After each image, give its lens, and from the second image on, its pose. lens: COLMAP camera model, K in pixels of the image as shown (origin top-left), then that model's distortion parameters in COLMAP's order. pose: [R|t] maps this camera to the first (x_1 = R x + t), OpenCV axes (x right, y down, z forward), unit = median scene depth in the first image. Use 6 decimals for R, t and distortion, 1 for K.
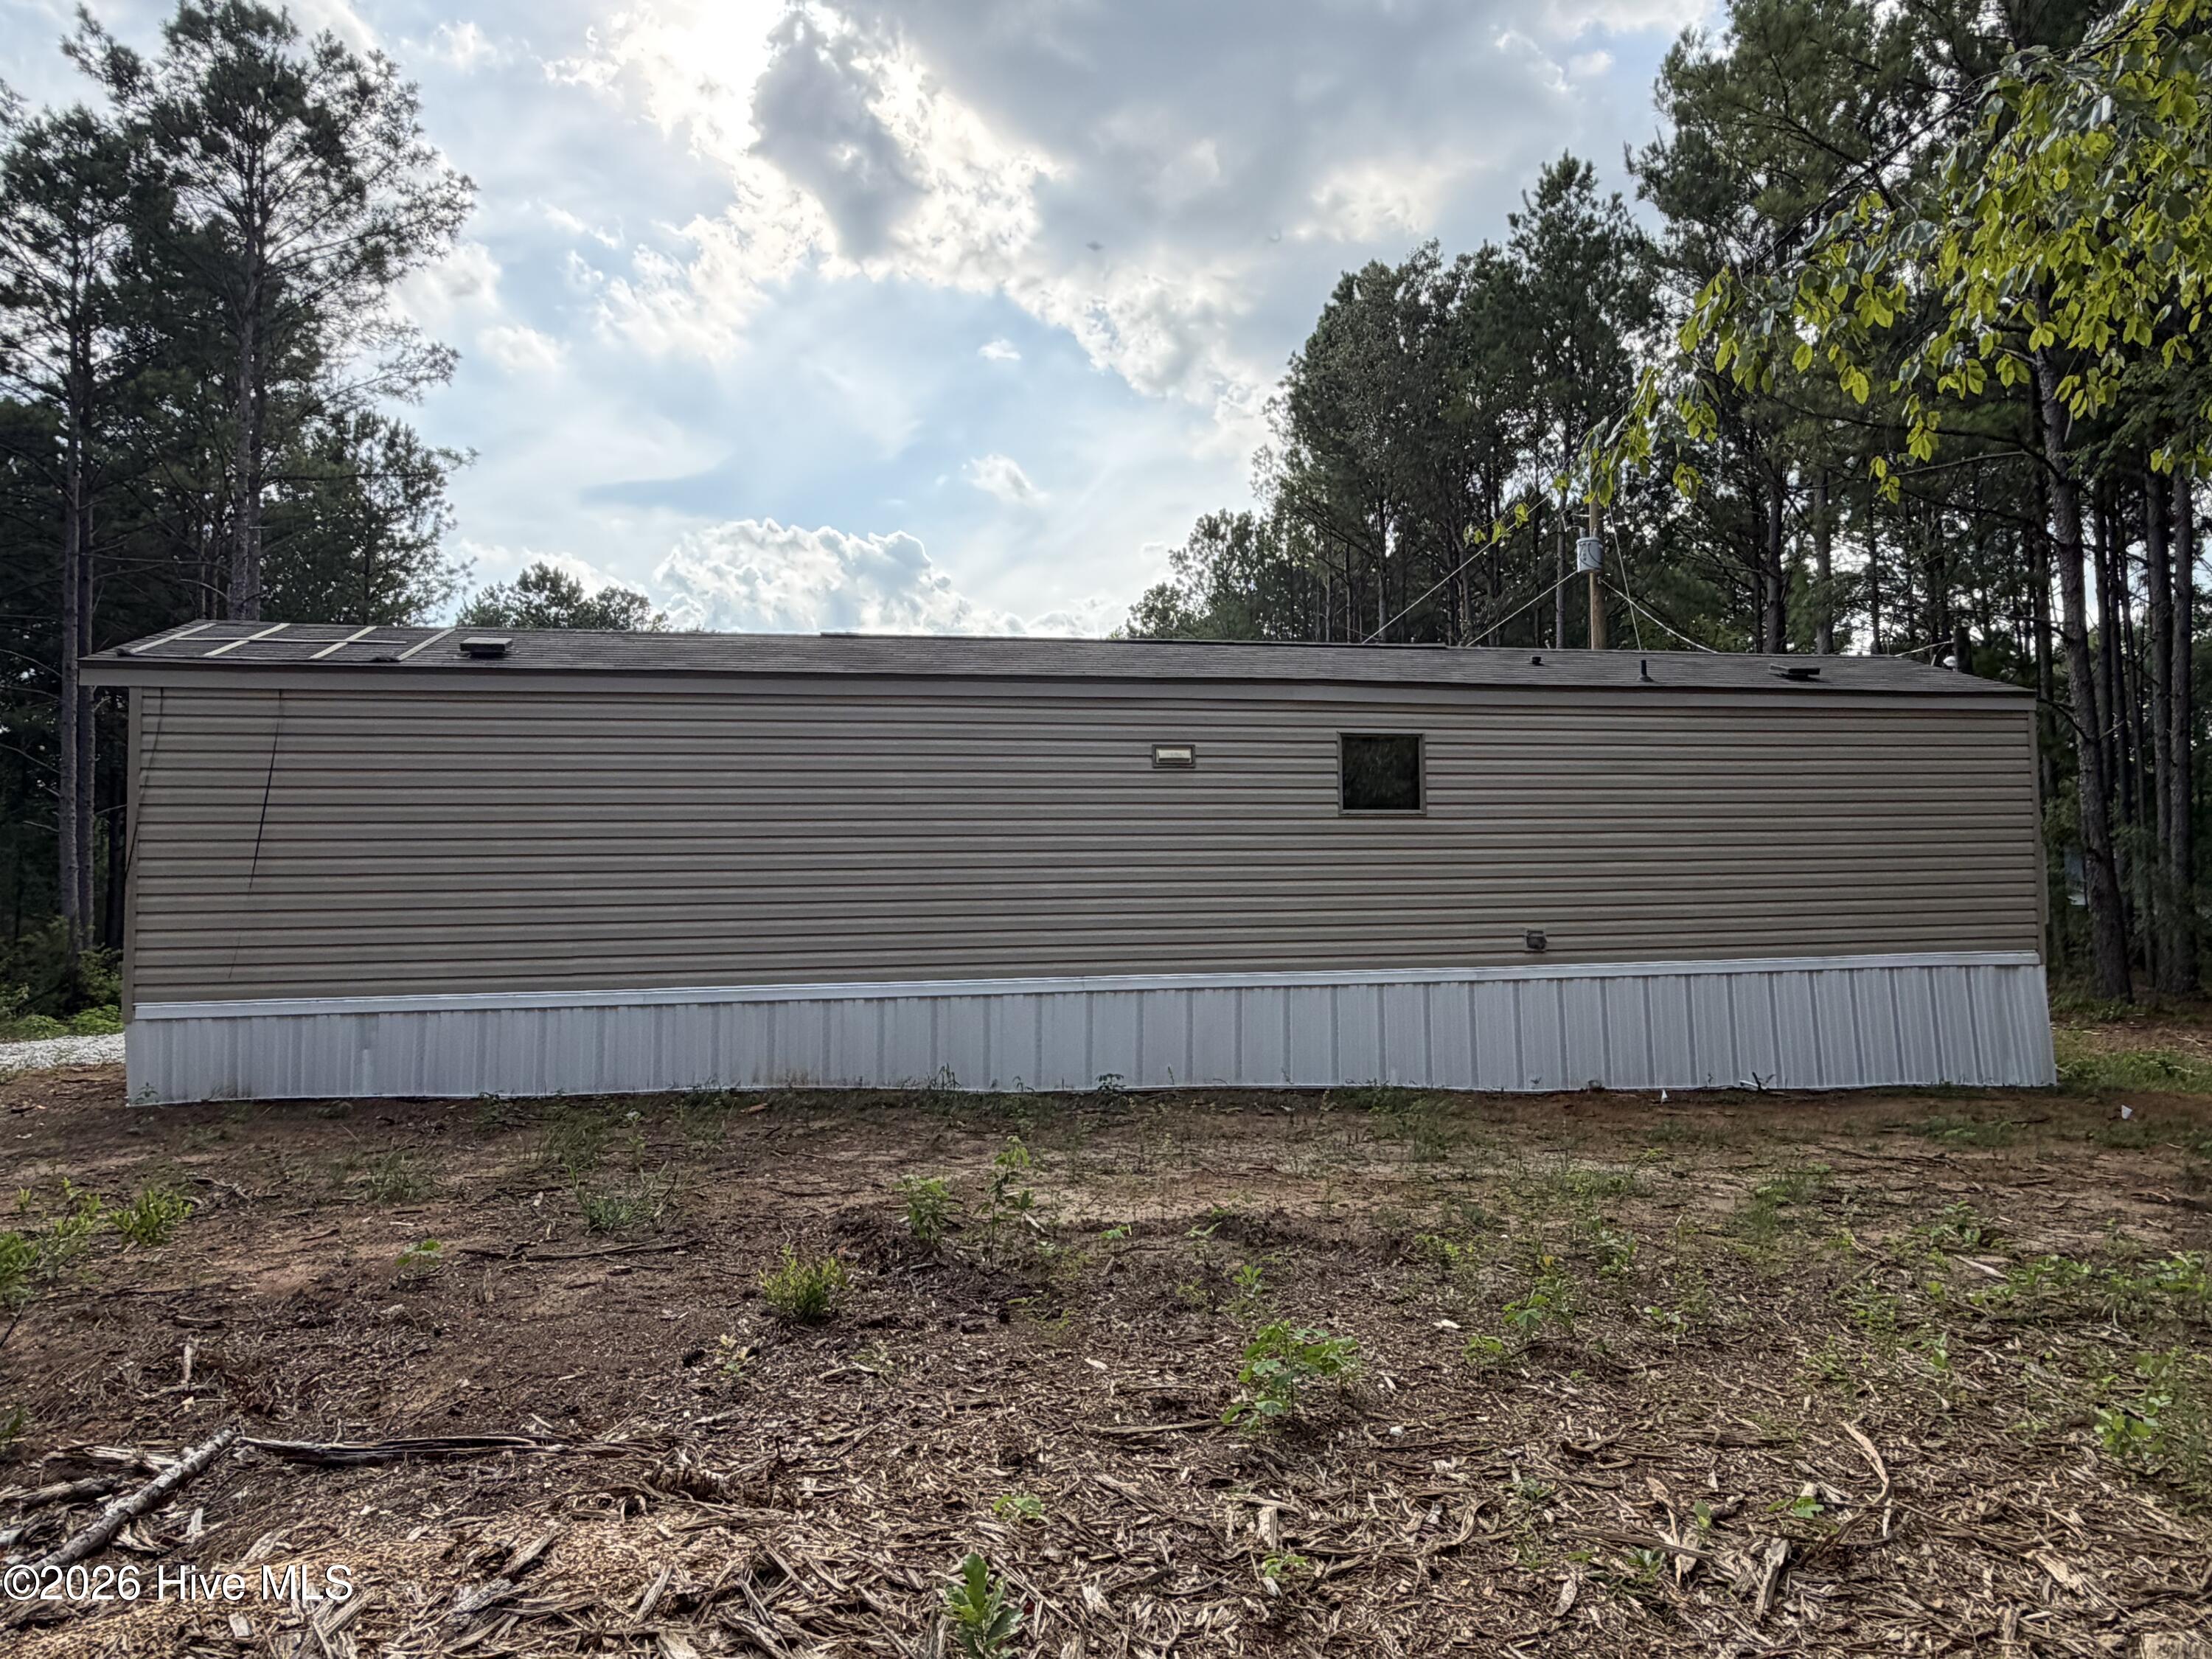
lens RADIAL K [[1370.5, 0, 1106.0], [0, 1370.5, 829.5], [0, 0, 1]] dist [-0.029620, -0.000576]
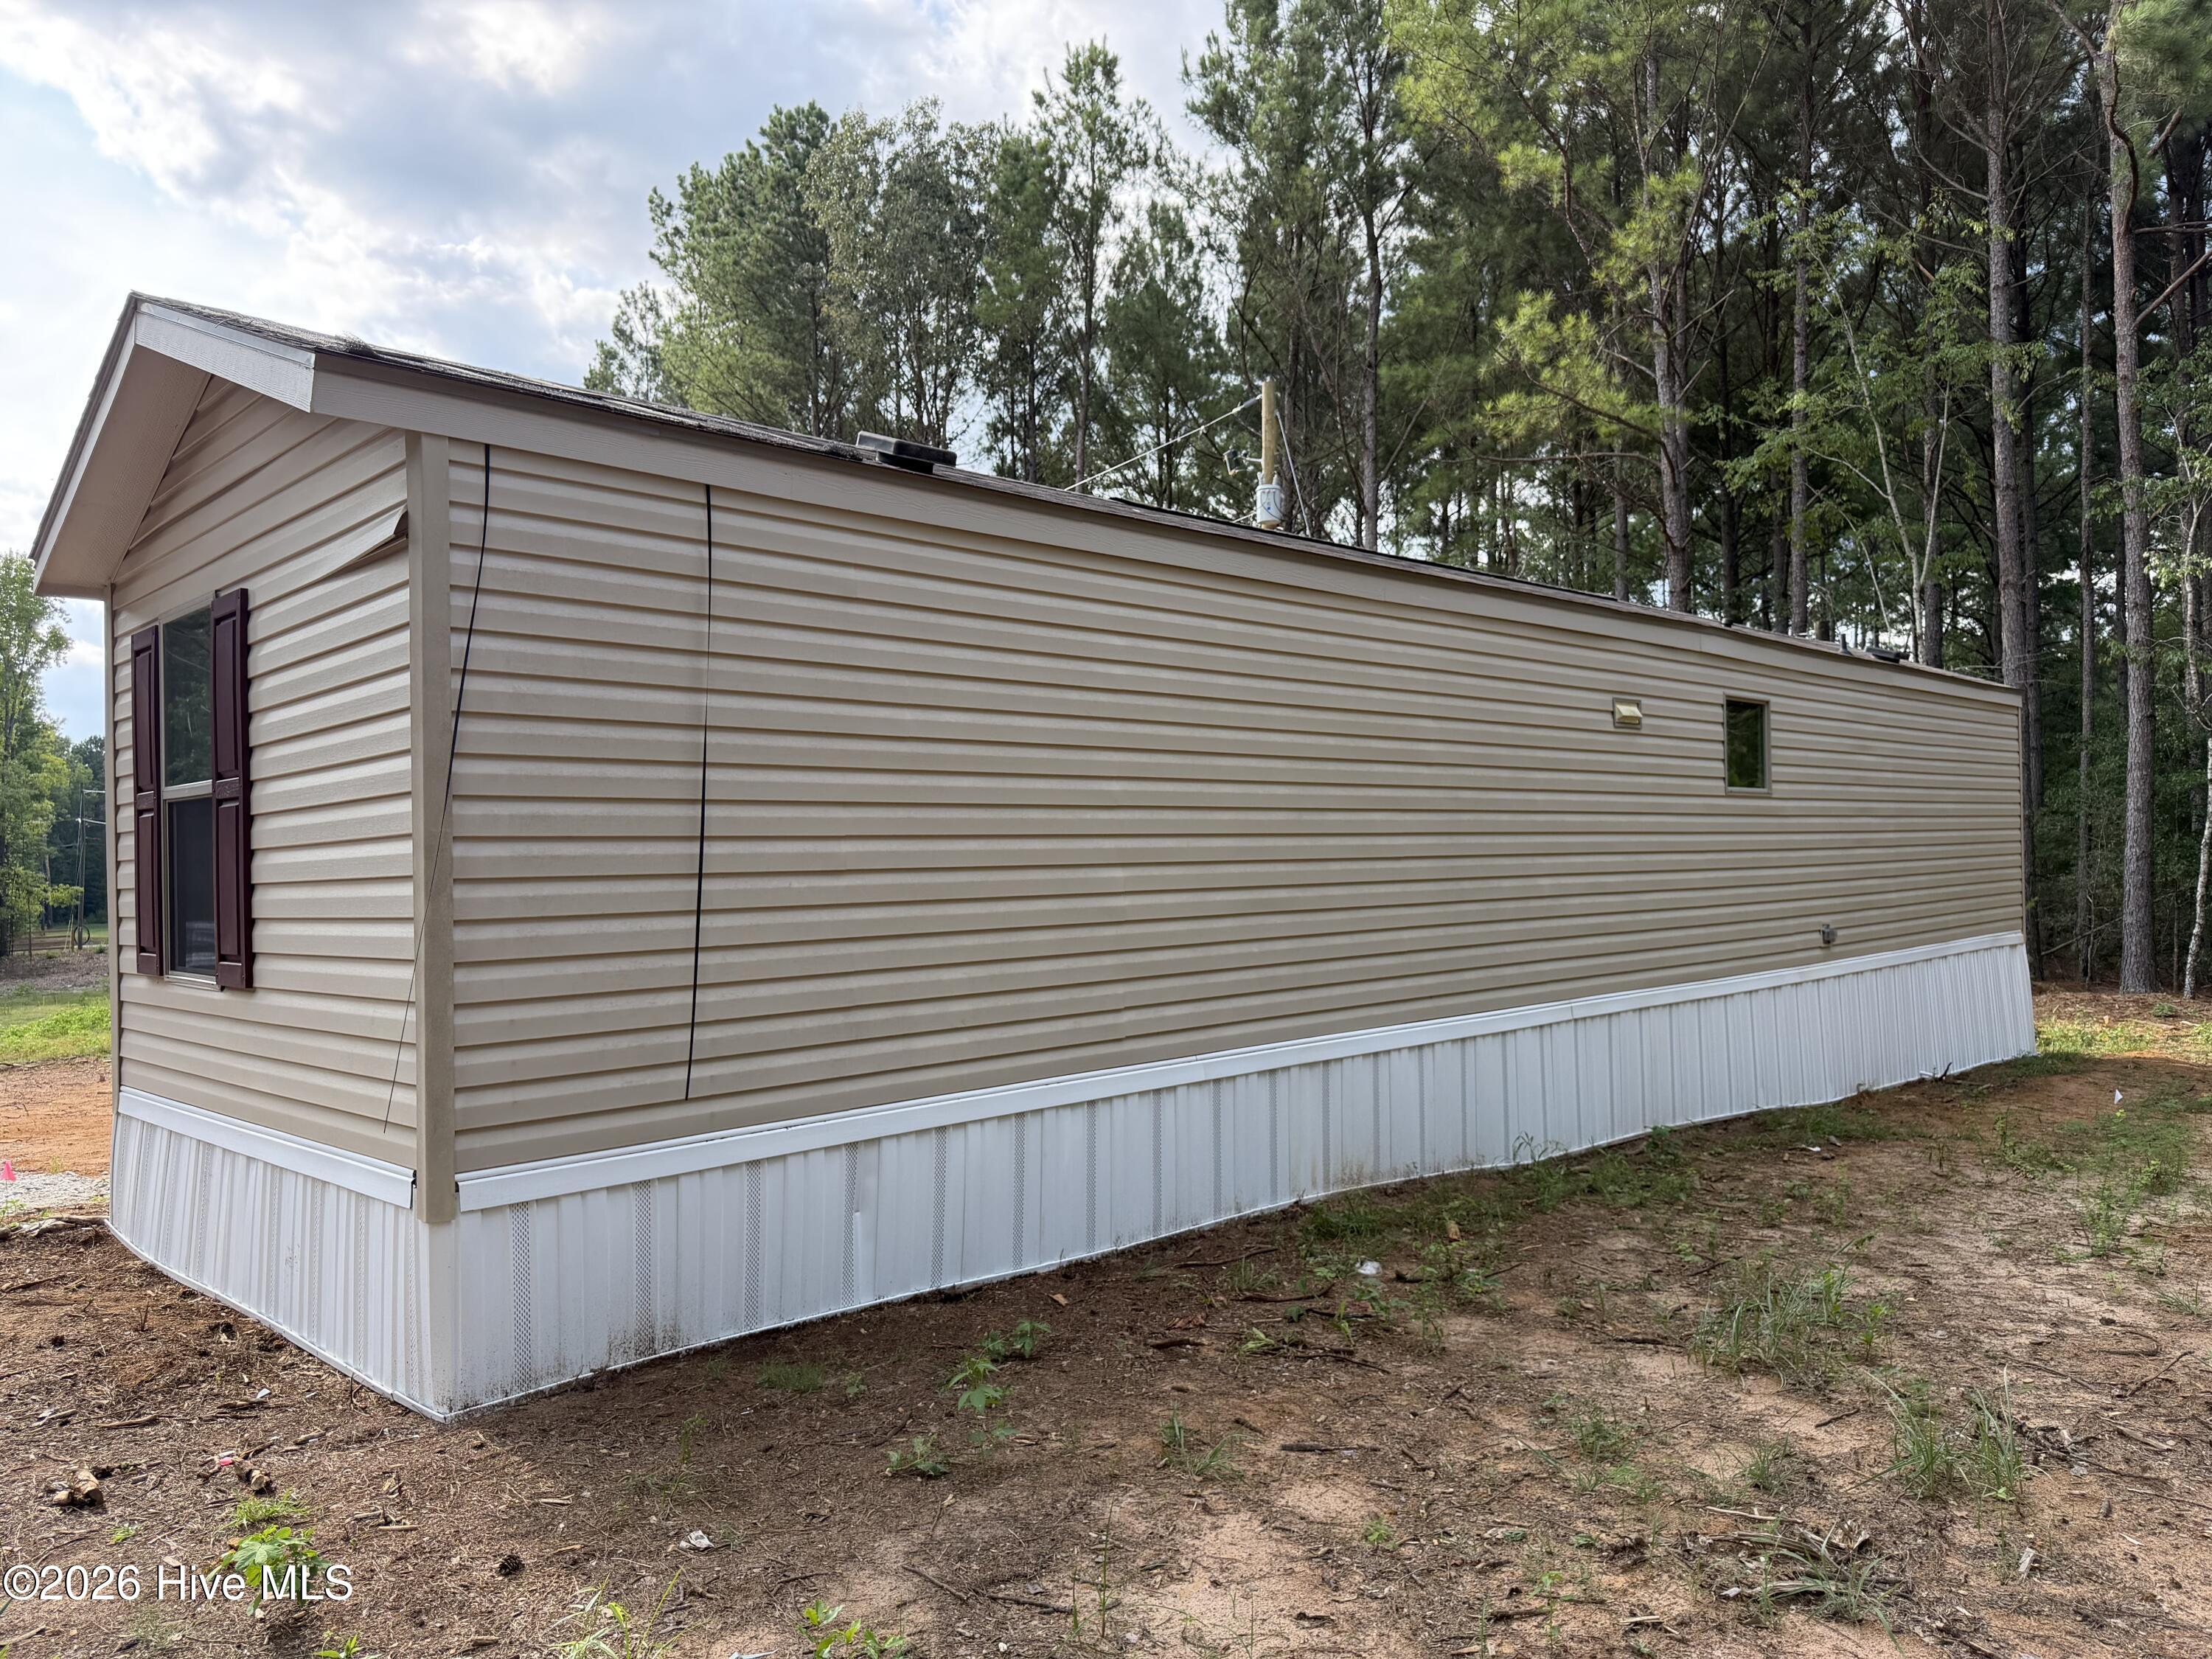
lens RADIAL K [[1566.0, 0, 1102.2], [0, 1566.0, 851.0], [0, 0, 1]] dist [0.006620, -0.008407]
pose [[0.847964, 0.001874, 0.530050, -0.679844], [-0.019695, 0.999415, 0.027974, 0.006002], [-0.529687, -0.034161, 0.847505, 0.394962]]
